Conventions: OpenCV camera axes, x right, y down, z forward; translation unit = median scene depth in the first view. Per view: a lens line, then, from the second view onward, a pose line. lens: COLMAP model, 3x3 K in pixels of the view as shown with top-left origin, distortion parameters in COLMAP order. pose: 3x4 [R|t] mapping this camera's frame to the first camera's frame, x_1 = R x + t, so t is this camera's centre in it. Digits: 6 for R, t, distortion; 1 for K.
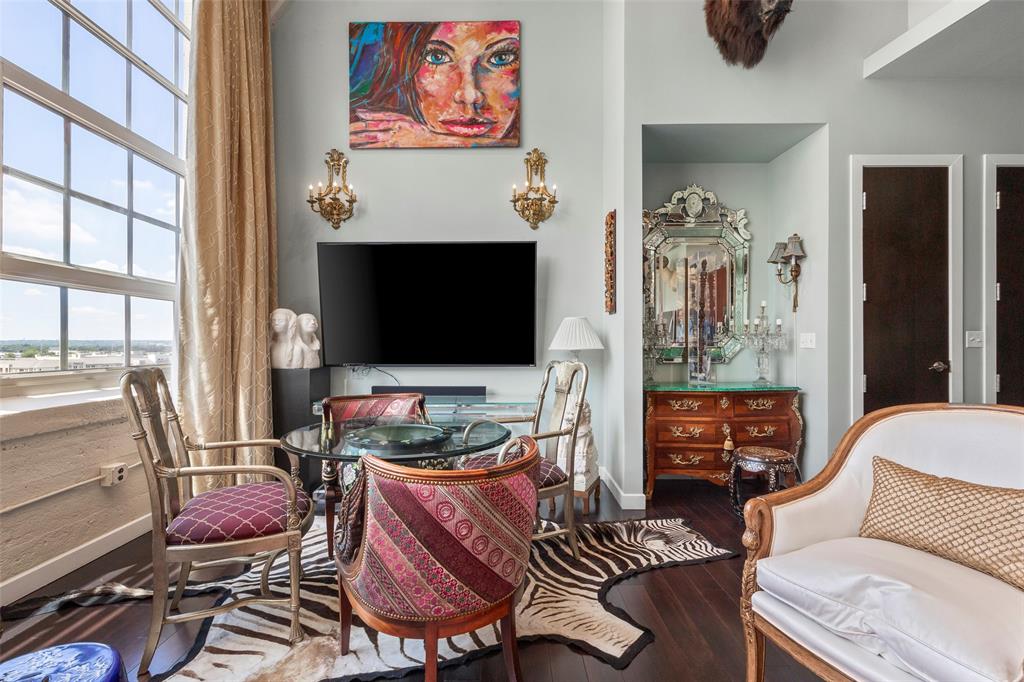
lens RADIAL K [[446.0, 0, 513.9], [0, 446.0, 340.9], [0, 0, 1]] dist [0.000538, 0.000290]
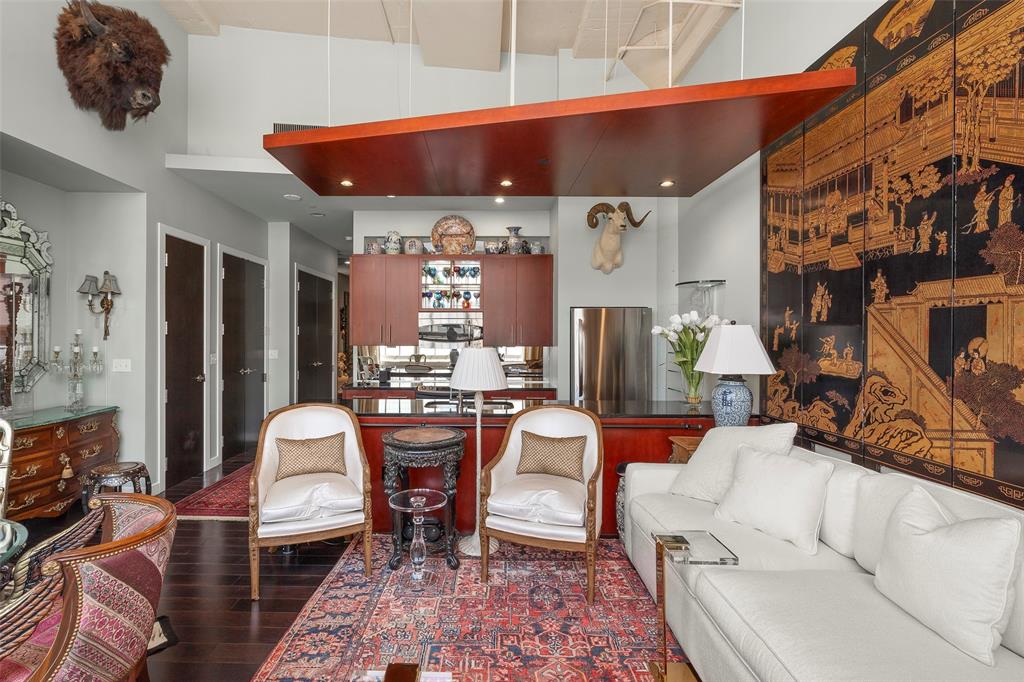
lens RADIAL K [[447.7, 0, 472.1], [0, 447.7, 321.6], [0, 0, 1]] dist [-0.000368, -0.003734]
pose [[0.026005, 0.033250, 0.999109, -0.527935], [-0.012639, 0.999378, -0.032930, -0.093172], [-0.999582, -0.011771, 0.026409, 0.038705]]
